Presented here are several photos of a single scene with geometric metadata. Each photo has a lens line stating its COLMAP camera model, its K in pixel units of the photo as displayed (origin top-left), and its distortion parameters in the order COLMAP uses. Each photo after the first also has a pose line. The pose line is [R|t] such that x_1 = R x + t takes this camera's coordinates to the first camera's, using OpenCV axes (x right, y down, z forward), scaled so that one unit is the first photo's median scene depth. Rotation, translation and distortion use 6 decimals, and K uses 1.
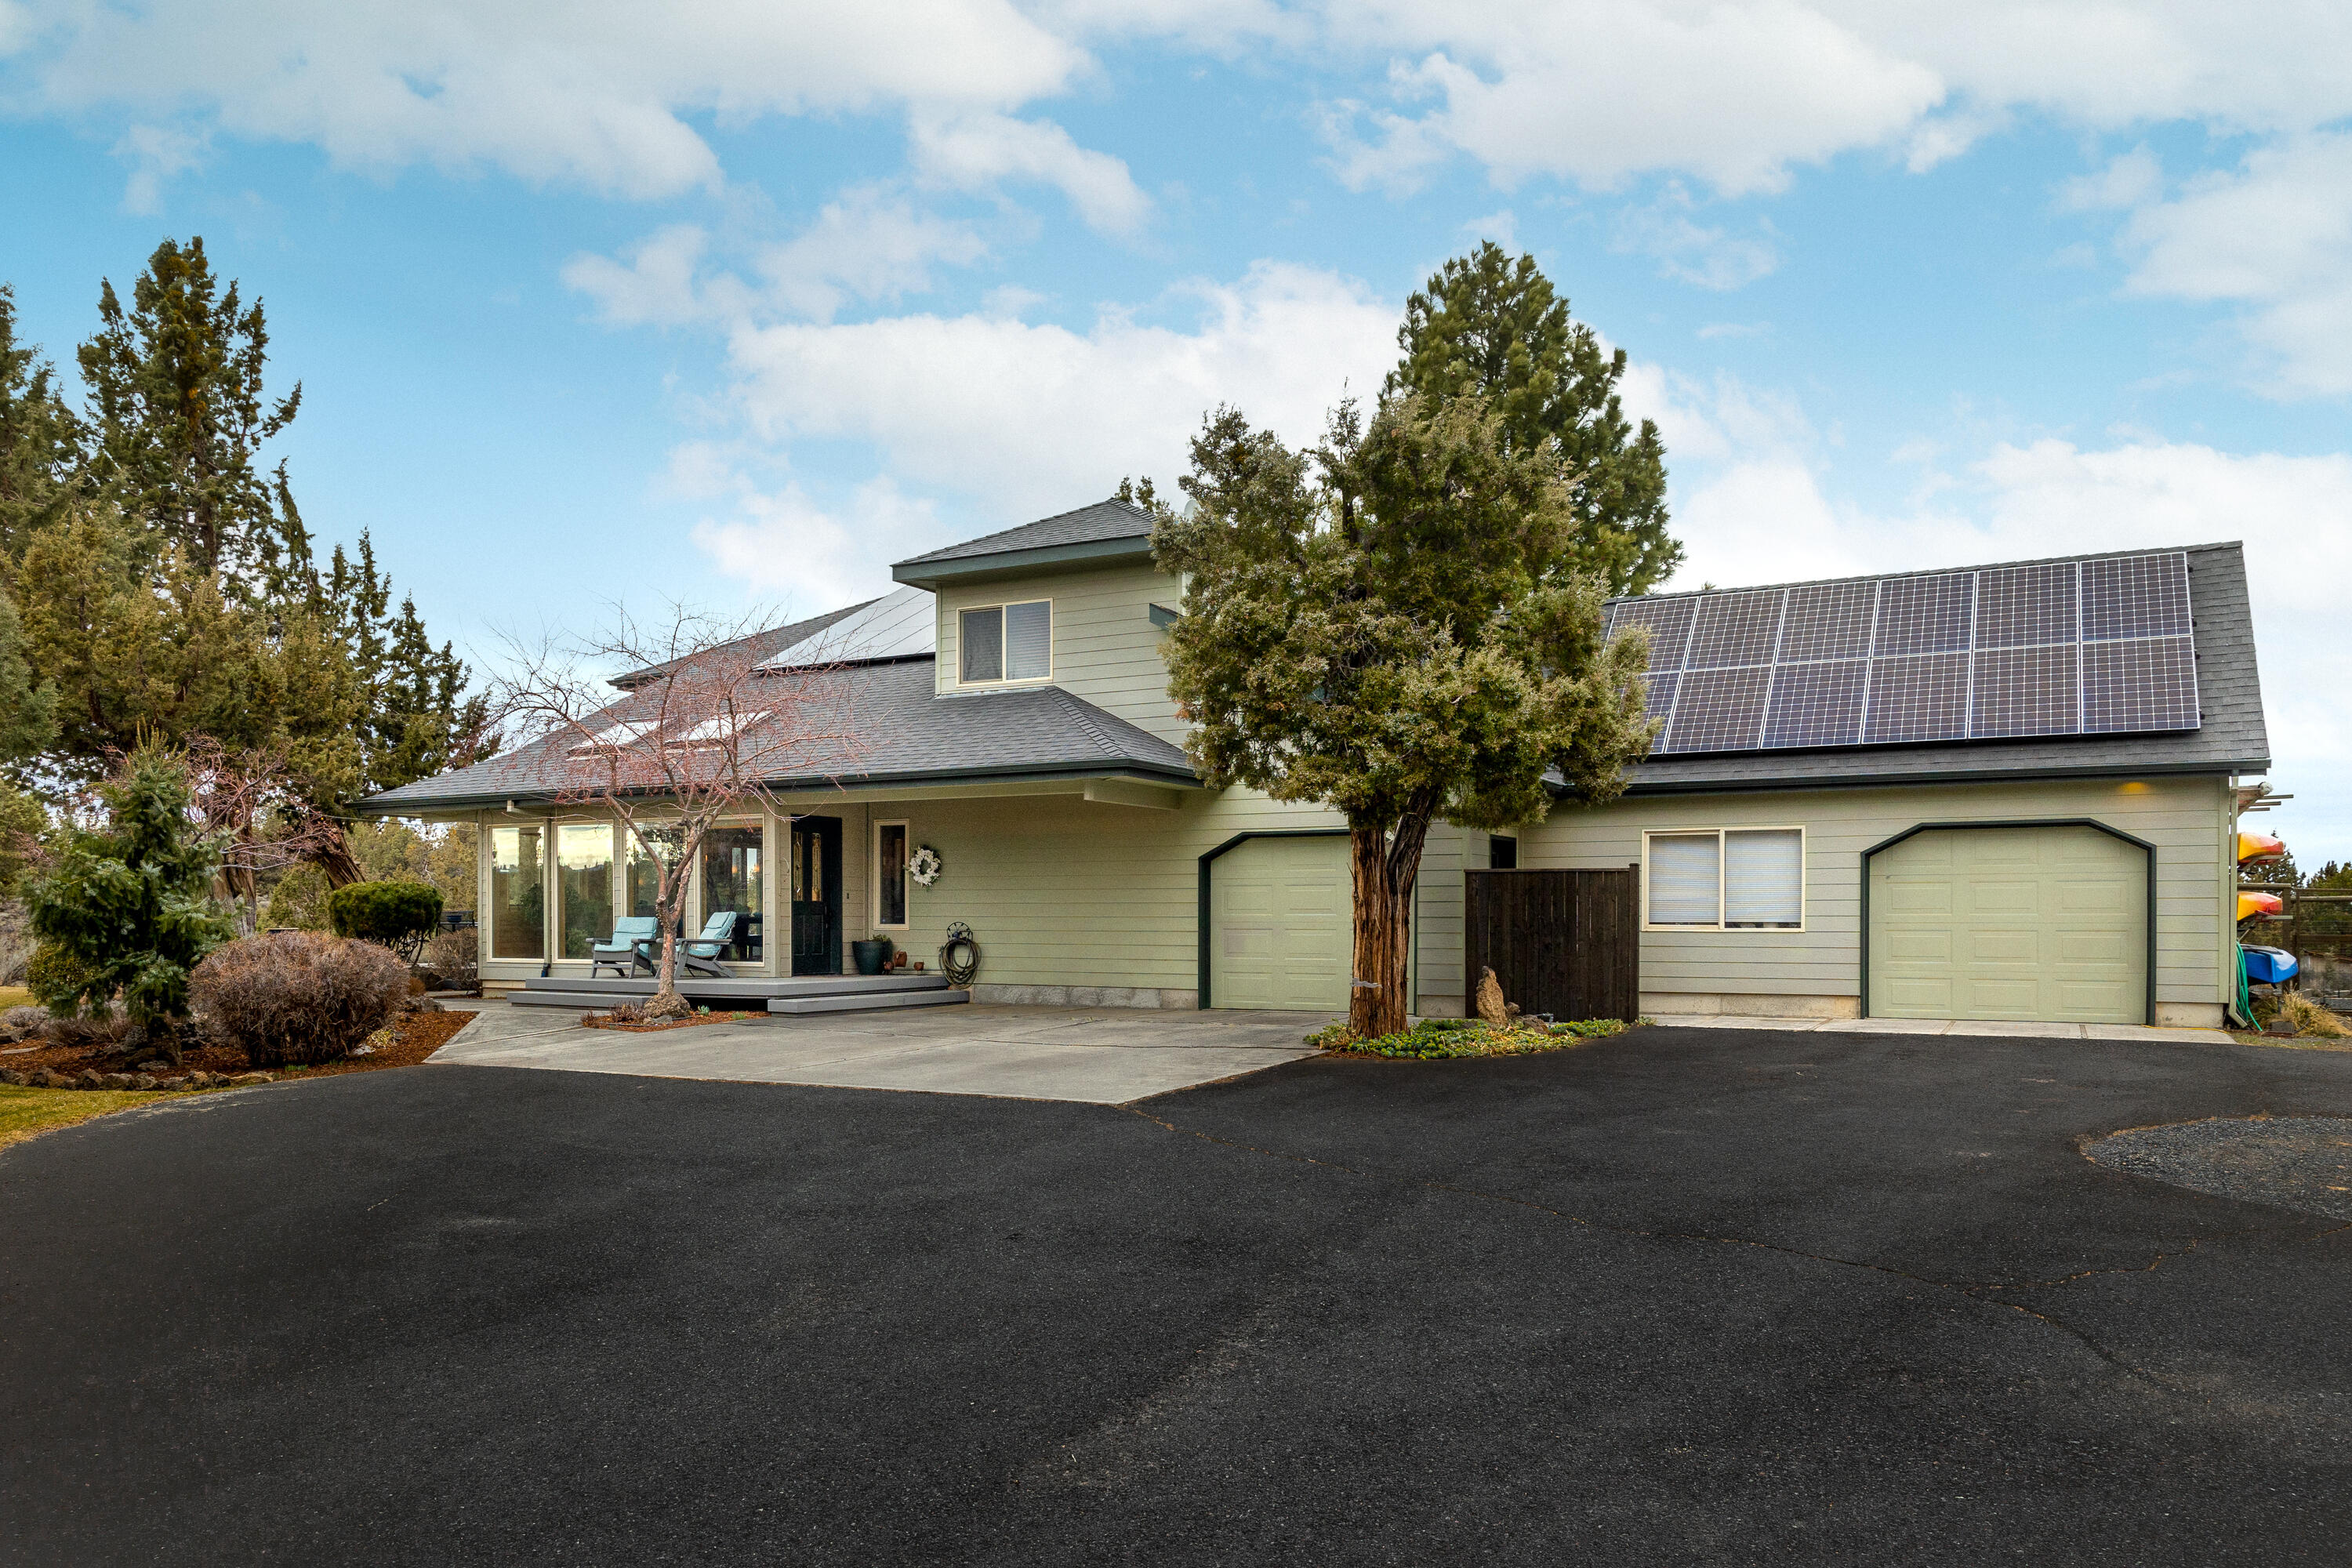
lens RADIAL K [[1665.1, 0, 1160.2], [0, 1665.1, 926.6], [0, 0, 1]] dist [0.006844, -0.001872]
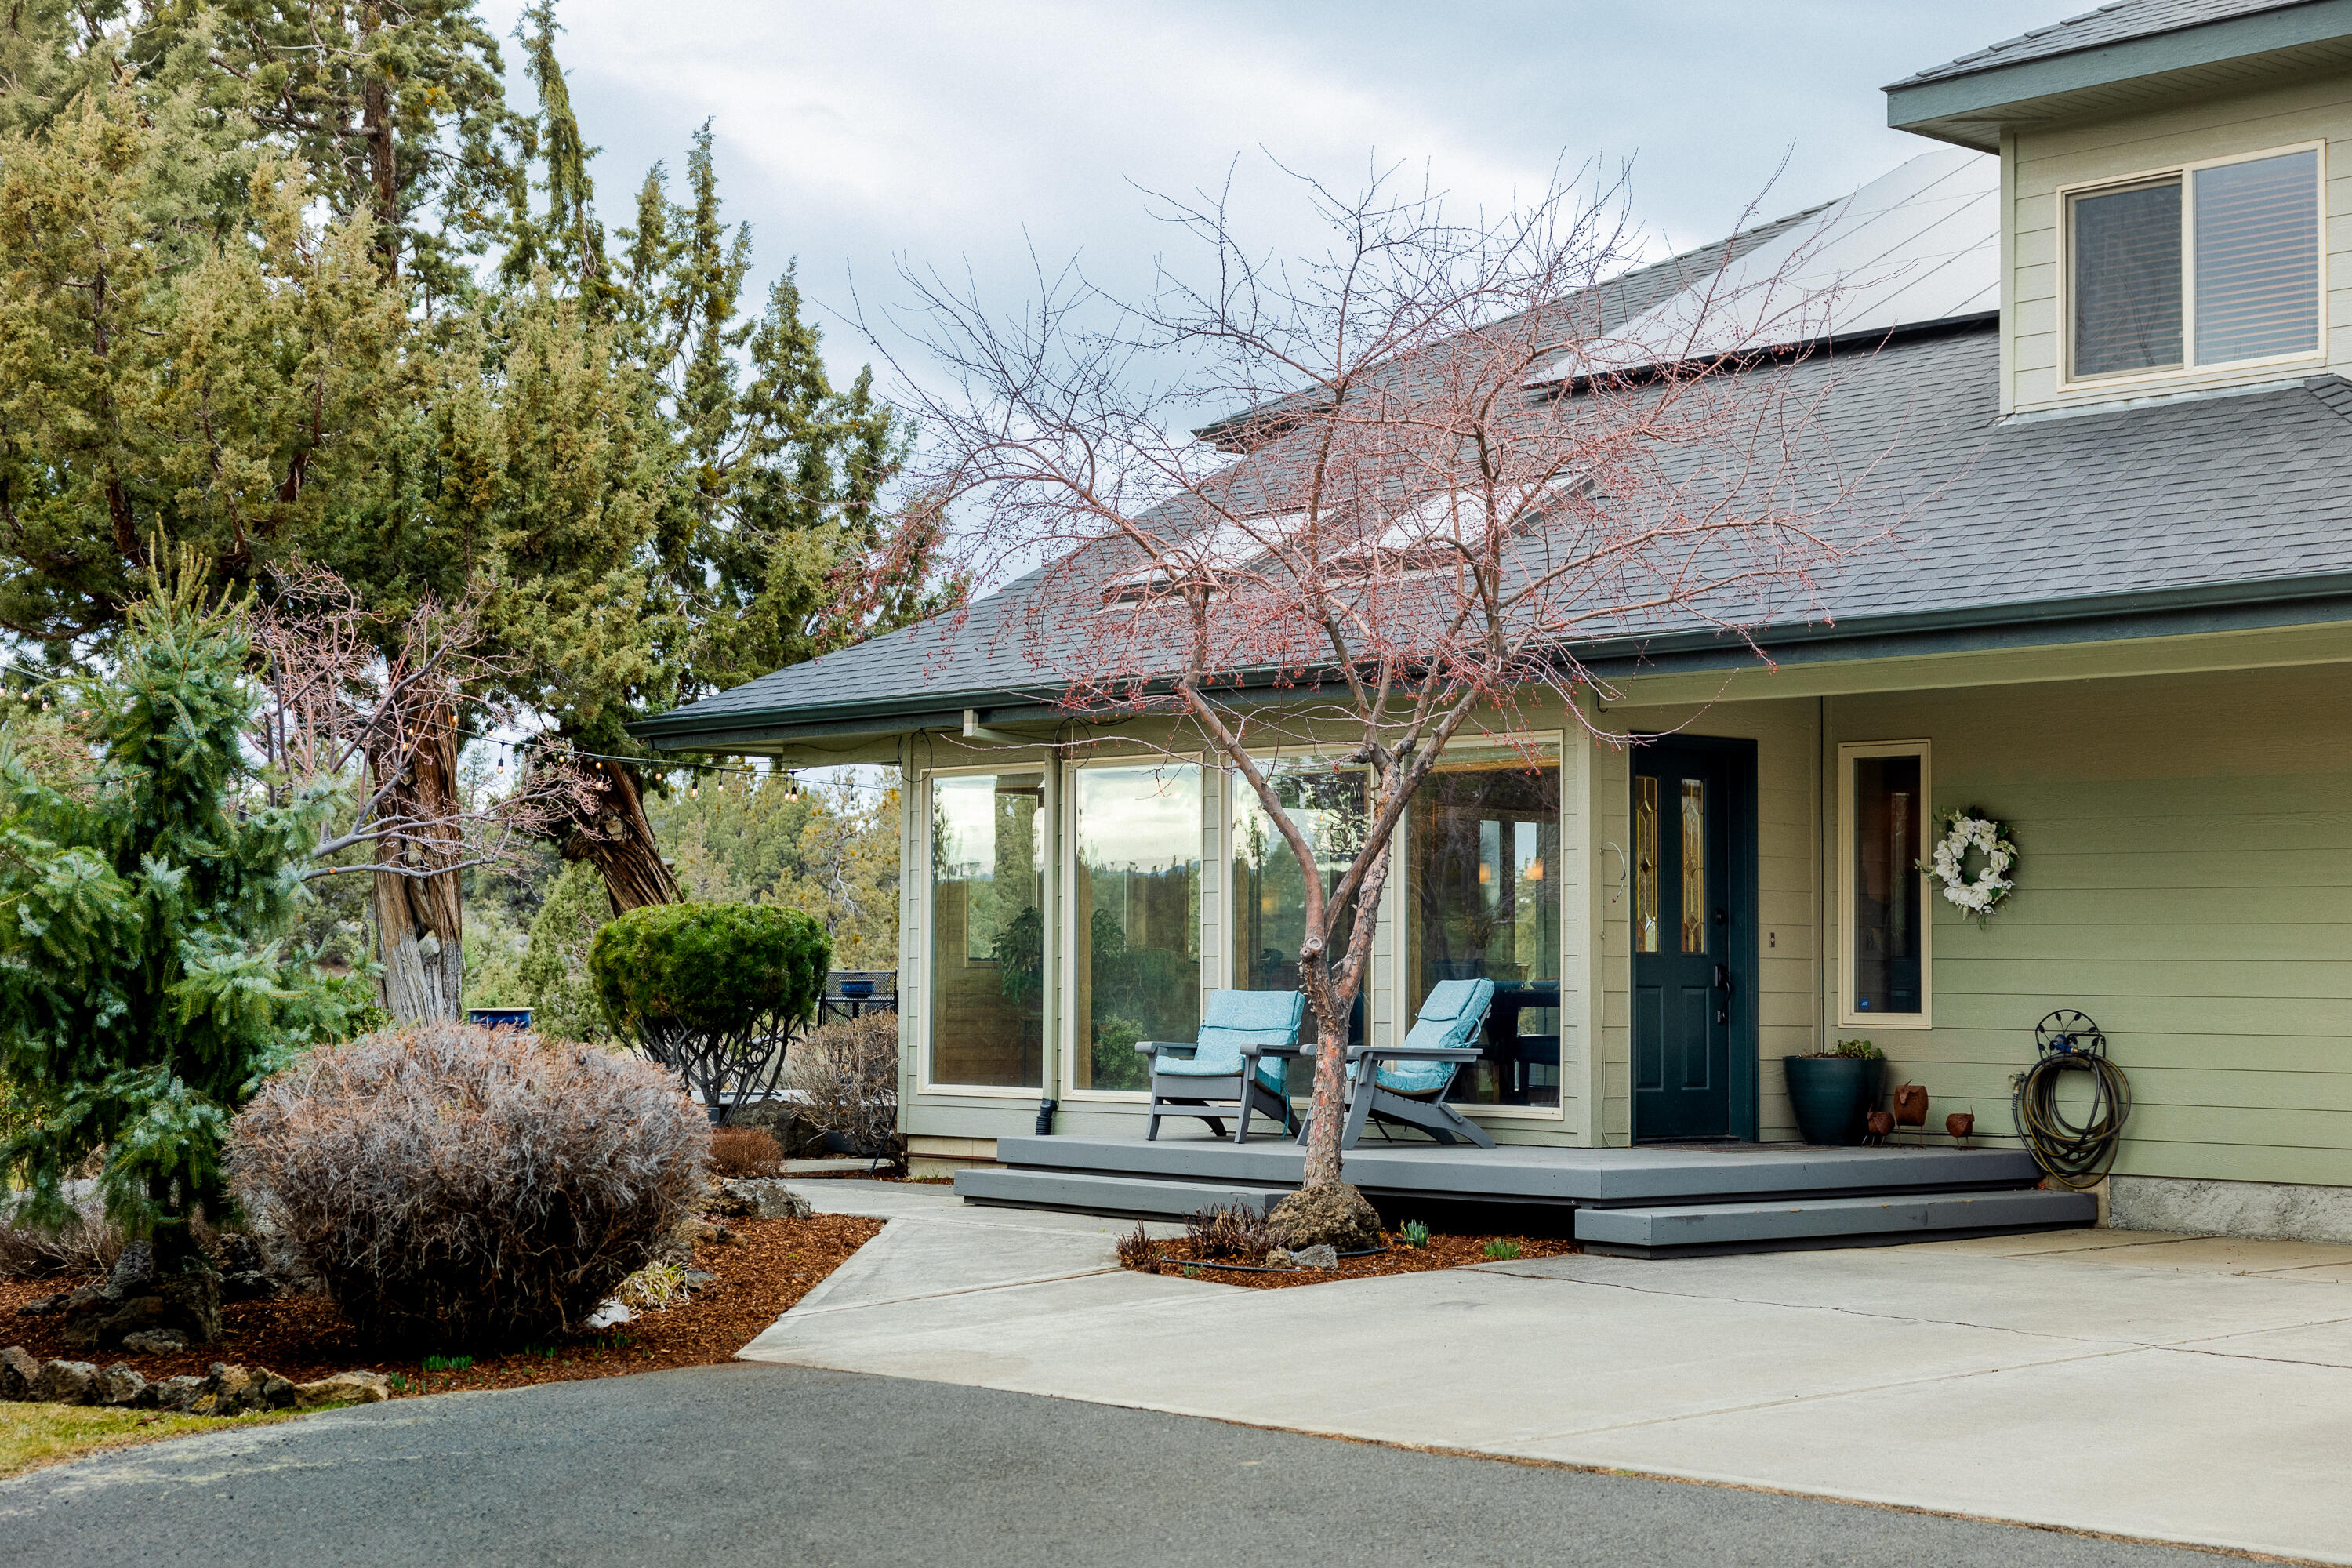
lens RADIAL K [[3692.8, 0, 1176.2], [0, 3692.8, 784.9], [0, 0, 1]] dist [-0.001957, 0.000000]
pose [[0.946104, -0.011067, -0.323675, -0.041357], [-0.008046, 0.998304, -0.057654, -0.003751], [0.323764, 0.057151, 0.944410, 0.144481]]
